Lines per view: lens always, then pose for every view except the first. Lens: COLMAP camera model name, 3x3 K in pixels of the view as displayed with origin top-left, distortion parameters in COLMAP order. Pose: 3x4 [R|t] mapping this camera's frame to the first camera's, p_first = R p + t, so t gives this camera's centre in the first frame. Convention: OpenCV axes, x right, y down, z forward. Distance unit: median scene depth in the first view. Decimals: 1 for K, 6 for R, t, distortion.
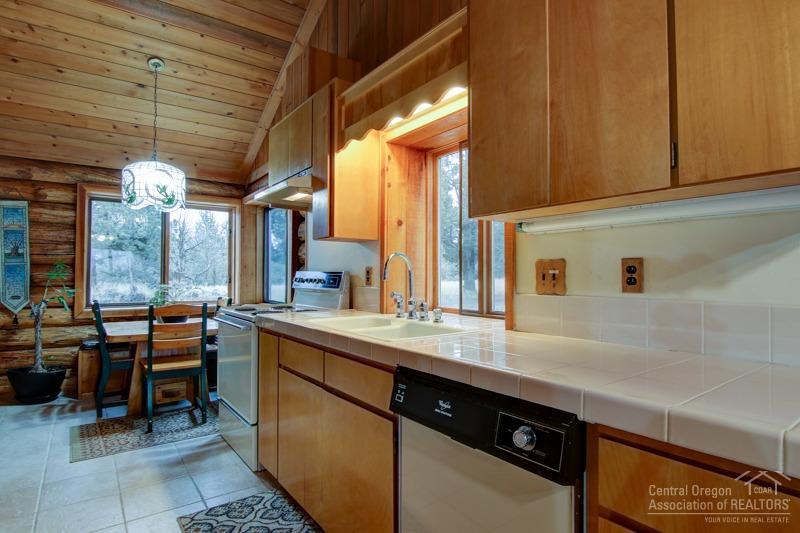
lens RADIAL K [[436.1, 0, 399.7], [0, 436.1, 270.7], [0, 0, 1]] dist [0.031329, 0.000677]
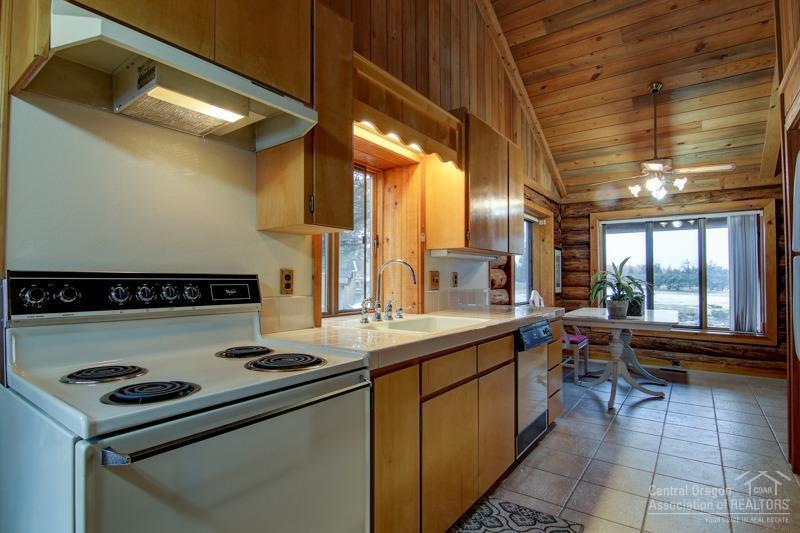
lens RADIAL K [[414.9, 0, 398.0], [0, 414.9, 268.8], [0, 0, 1]] dist [-0.003523, -0.004380]
pose [[-0.316577, 0.024635, 0.948247, -0.996343], [-0.006156, 0.999588, -0.028024, 0.012233], [-0.948547, -0.014710, -0.316295, 1.340363]]
